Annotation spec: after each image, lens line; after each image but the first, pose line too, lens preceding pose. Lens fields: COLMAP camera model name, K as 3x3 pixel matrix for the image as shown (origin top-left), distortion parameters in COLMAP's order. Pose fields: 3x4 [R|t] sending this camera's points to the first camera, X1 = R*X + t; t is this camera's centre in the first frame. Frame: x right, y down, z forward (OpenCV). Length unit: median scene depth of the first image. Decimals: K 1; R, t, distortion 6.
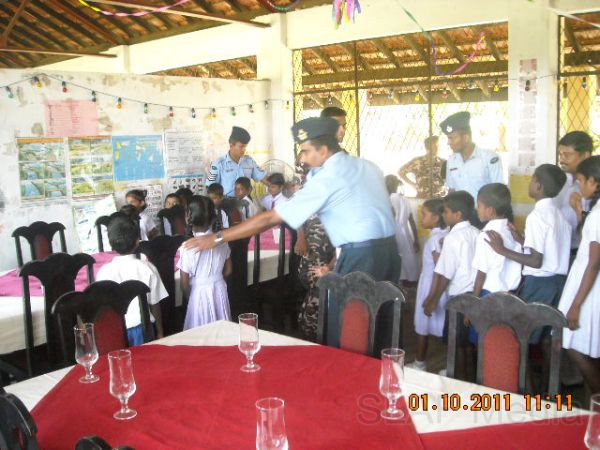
lens RADIAL K [[633.4, 0, 302.3], [0, 633.4, 225.7], [0, 0, 1]] dist [-0.130292, 0.000000]
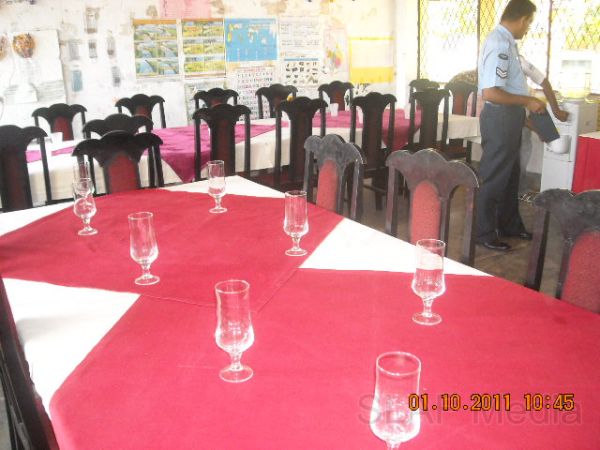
lens RADIAL K [[633.4, 0, 300.9], [0, 633.4, 225.2], [0, 0, 1]] dist [-0.130292, 0.000000]
pose [[0.960320, 0.088131, -0.264611, 0.144681], [-0.043877, 0.984687, 0.168720, 0.019322], [0.275429, -0.150415, 0.949481, -0.024263]]
